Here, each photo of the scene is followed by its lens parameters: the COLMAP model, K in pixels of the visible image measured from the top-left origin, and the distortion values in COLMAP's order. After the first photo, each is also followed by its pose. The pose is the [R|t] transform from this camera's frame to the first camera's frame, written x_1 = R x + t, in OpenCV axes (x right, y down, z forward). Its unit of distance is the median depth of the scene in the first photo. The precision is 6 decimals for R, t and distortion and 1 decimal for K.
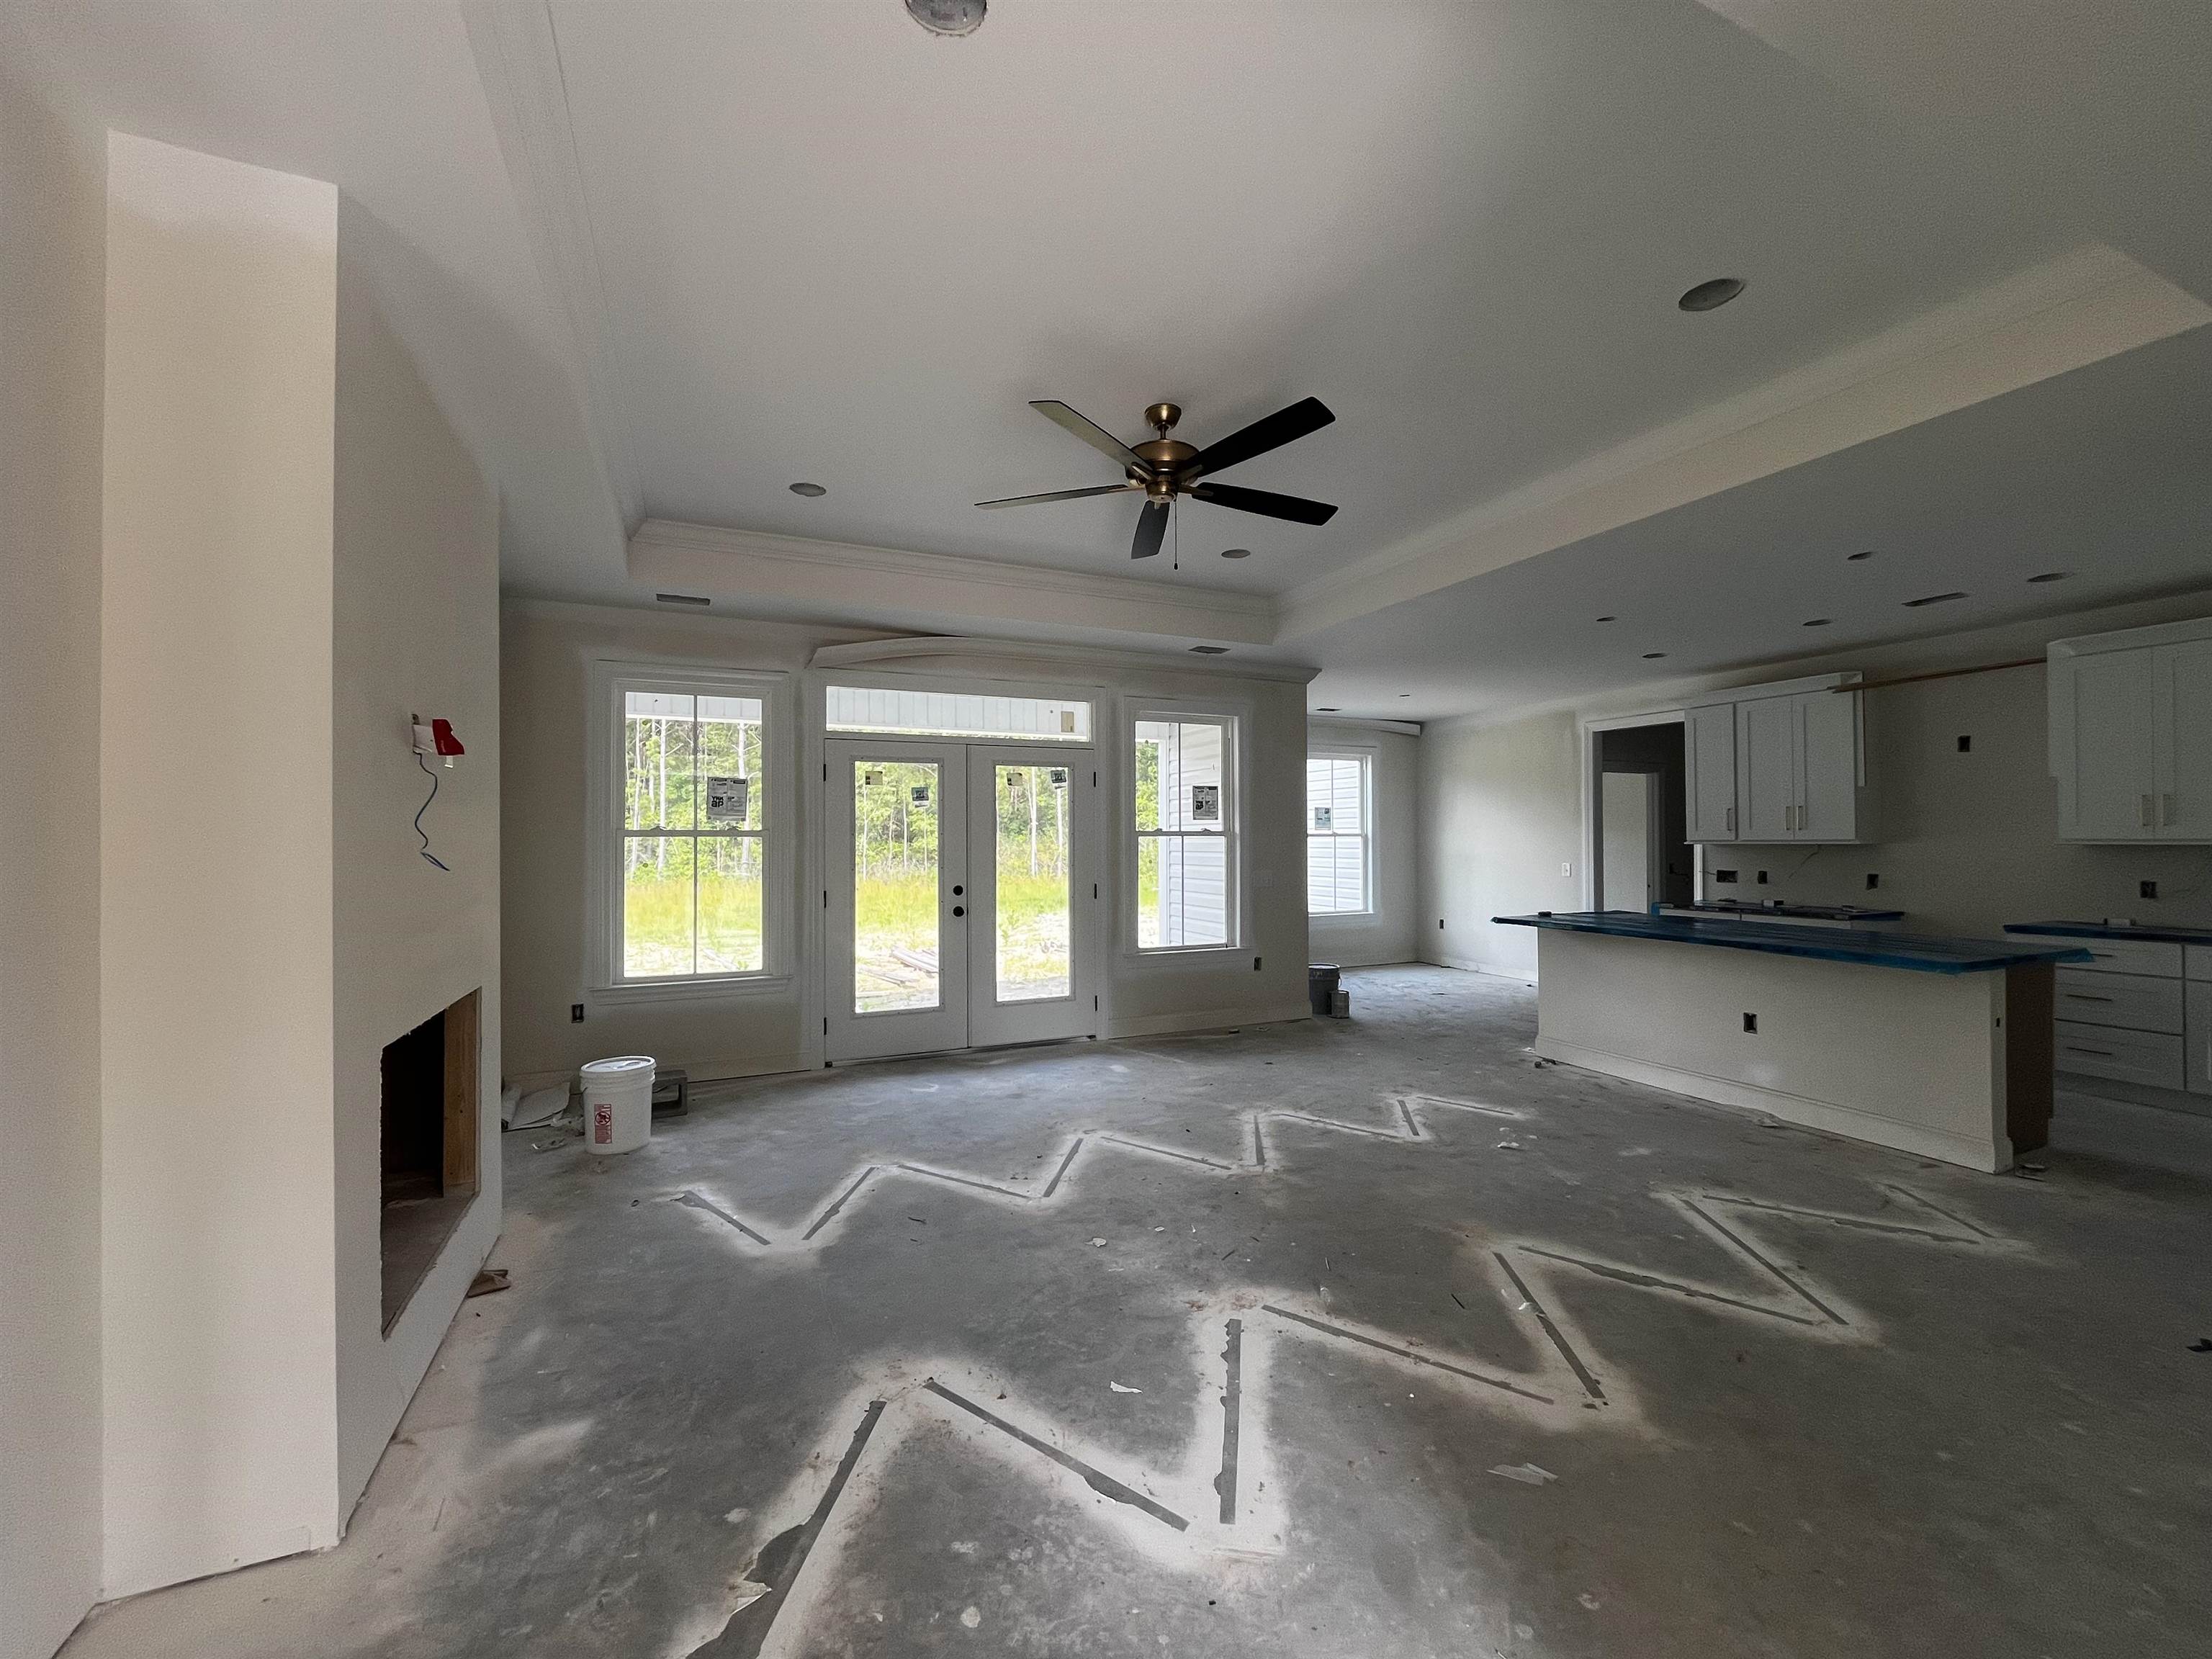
lens RADIAL K [[896.4, 0, 1098.6], [0, 896.4, 830.9], [0, 0, 1]] dist [-0.003704, -0.000907]
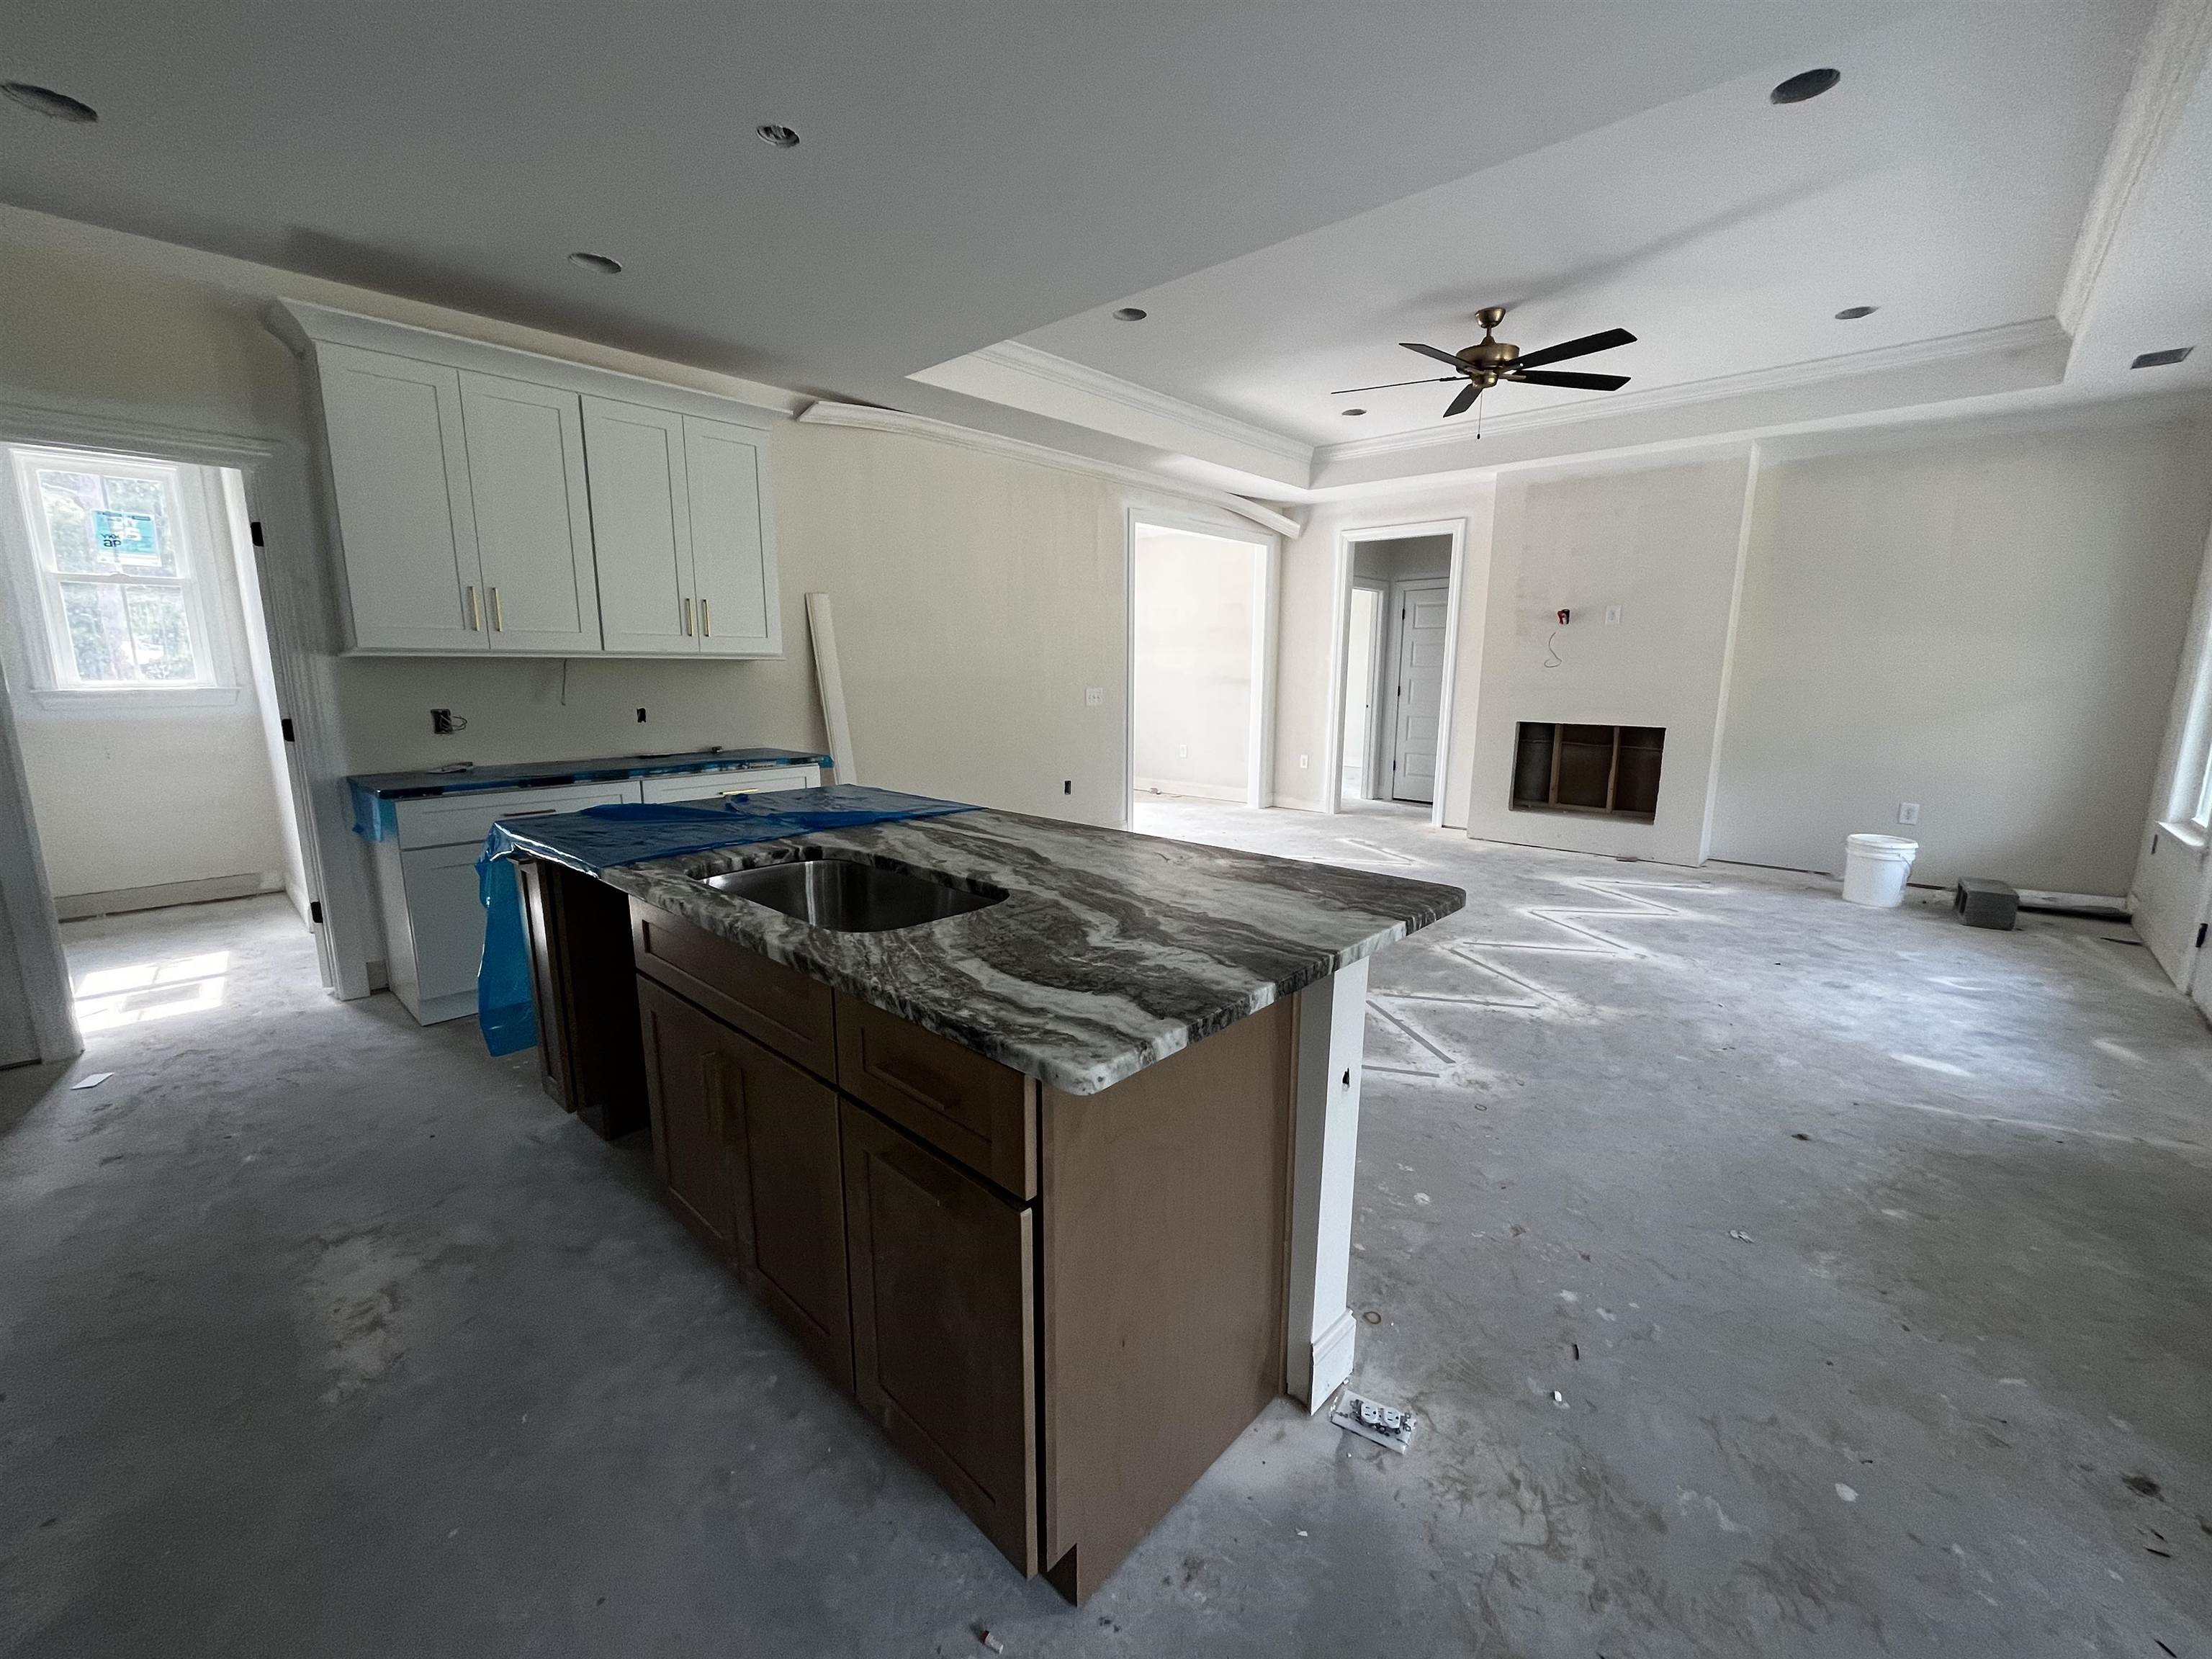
lens RADIAL K [[896.4, 0, 1105.8], [0, 896.4, 830.6], [0, 0, 1]] dist [-0.003704, -0.000907]
pose [[-0.918153, 0.075528, -0.388960, 0.662270], [0.007645, 0.984858, 0.173194, 0.018817], [0.396152, 0.156045, -0.904828, 1.203271]]
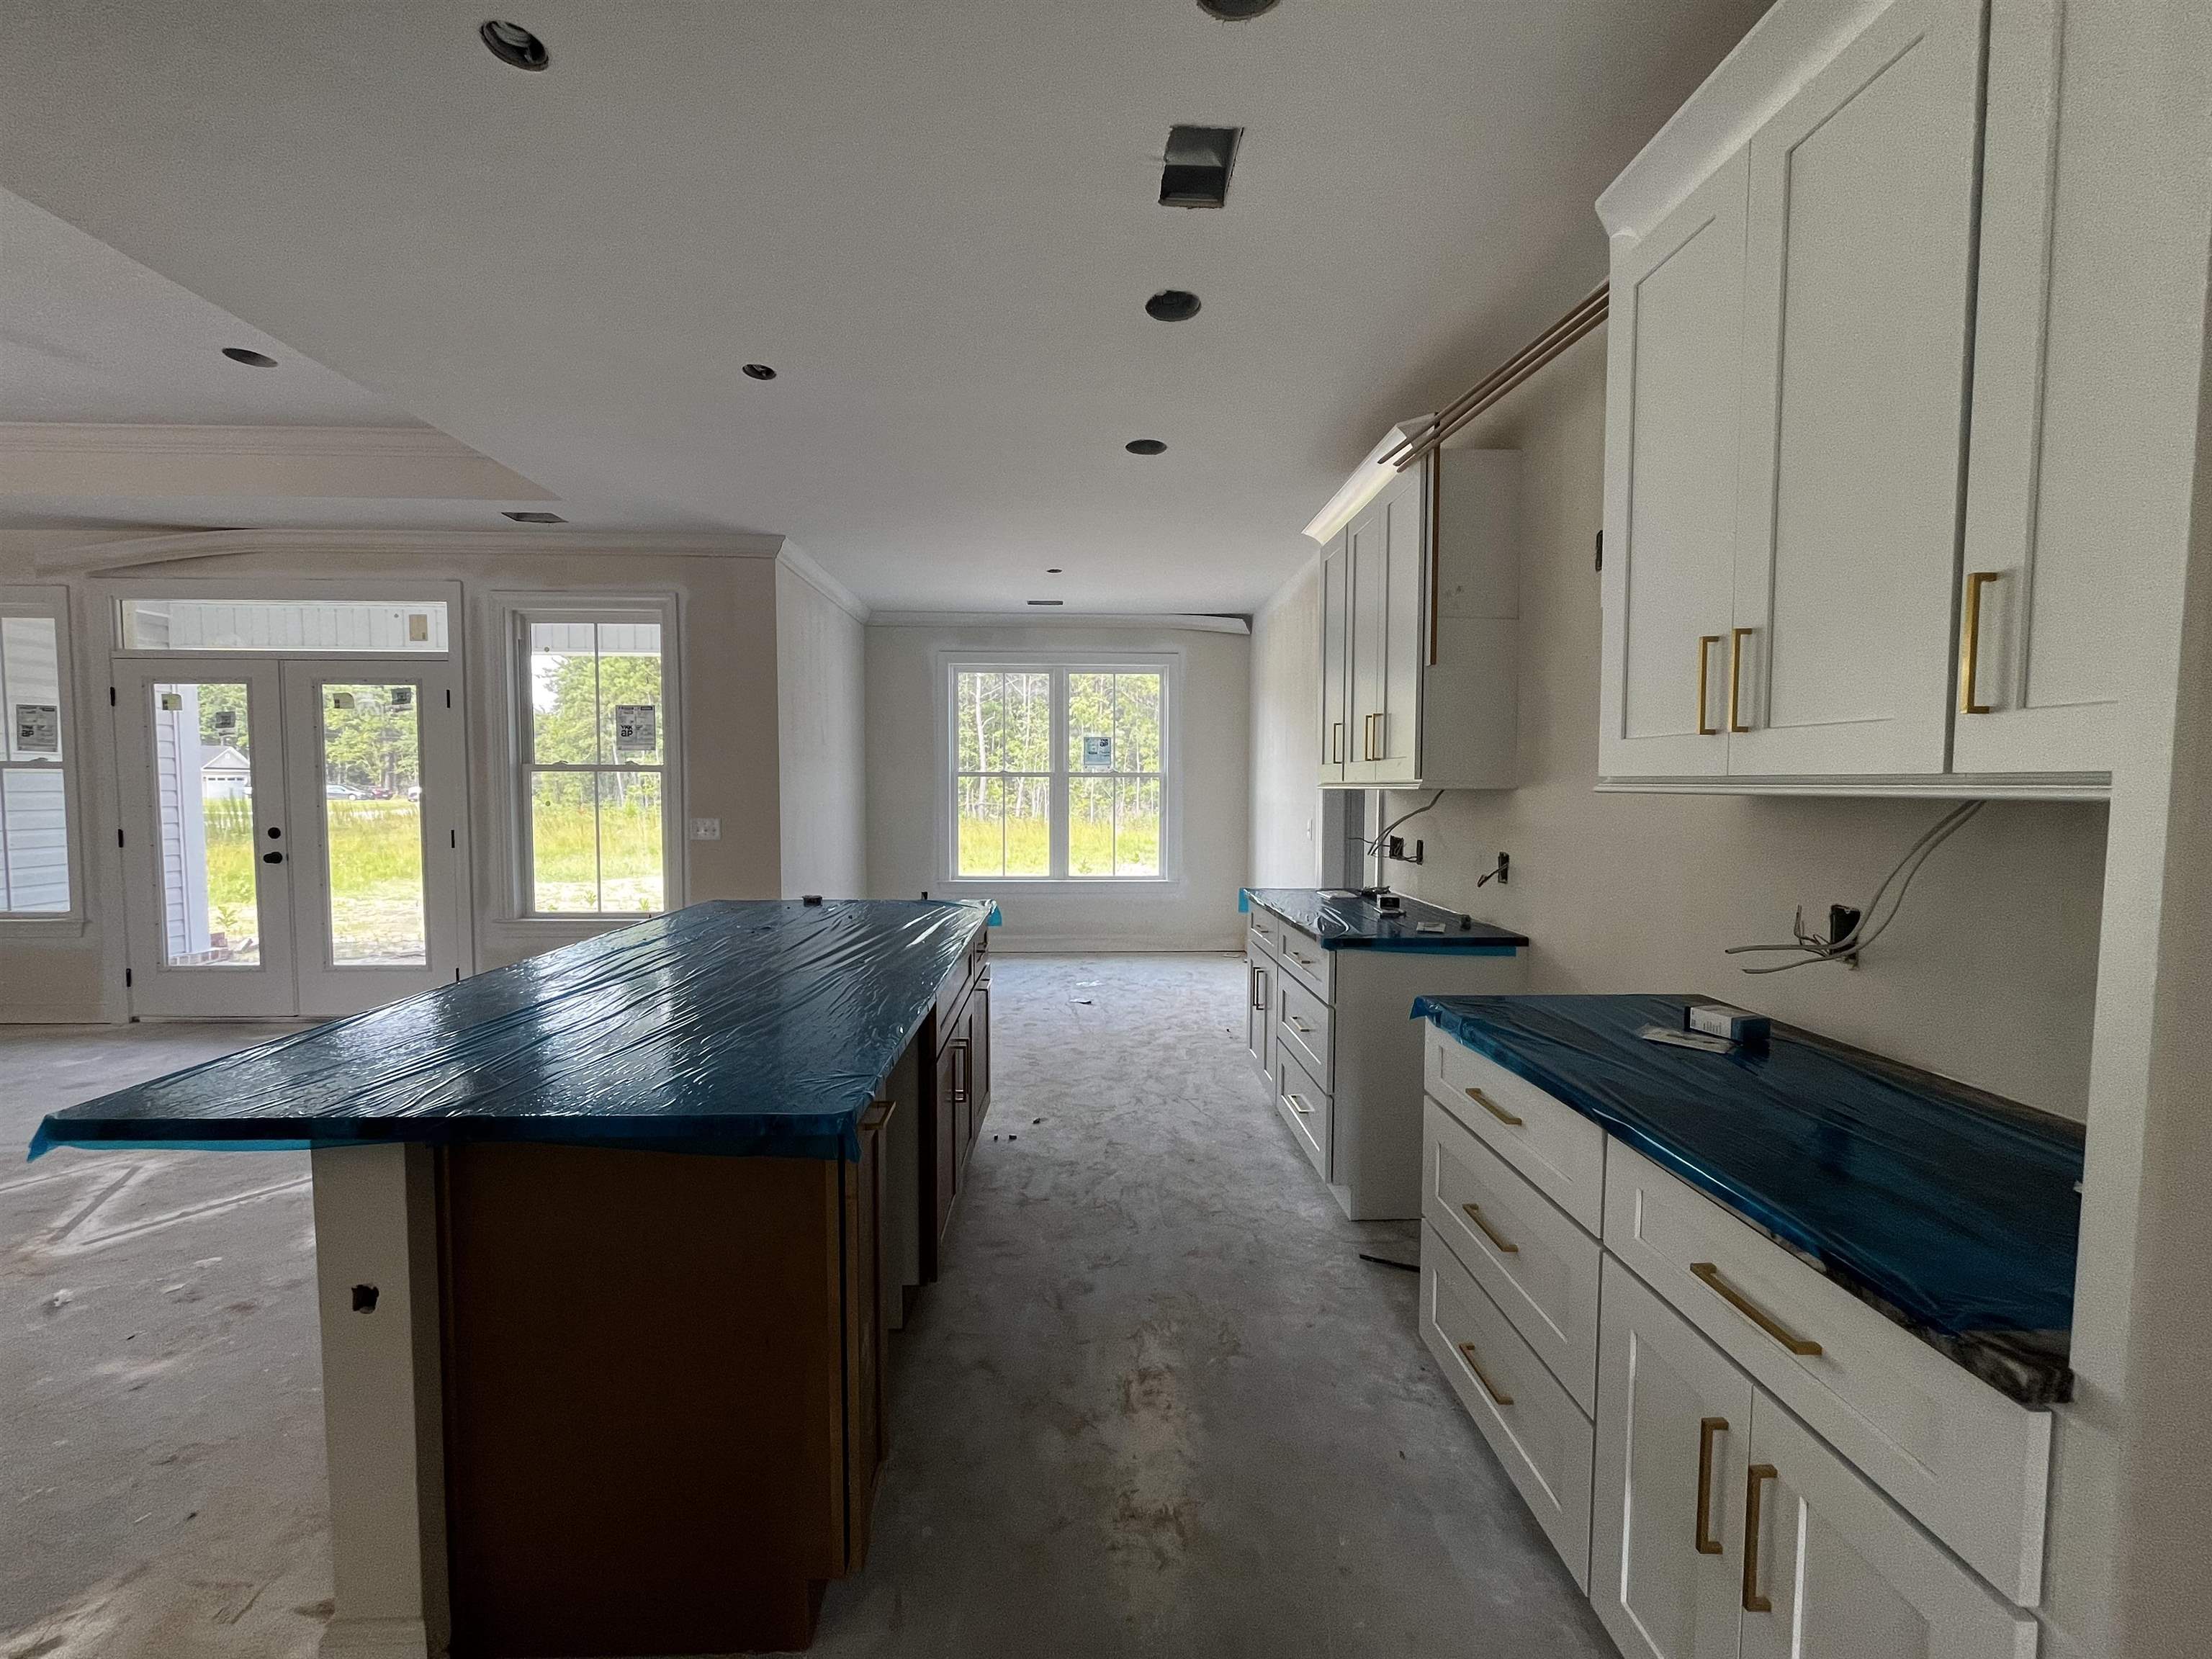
lens RADIAL K [[896.4, 0, 1113.2], [0, 896.4, 830.5], [0, 0, 1]] dist [-0.003704, -0.000907]
pose [[0.930633, 0.030153, -0.364708, 0.906195], [-0.005967, 0.997718, 0.067262, 0.002146], [0.365904, -0.060420, 0.928689, 0.508771]]
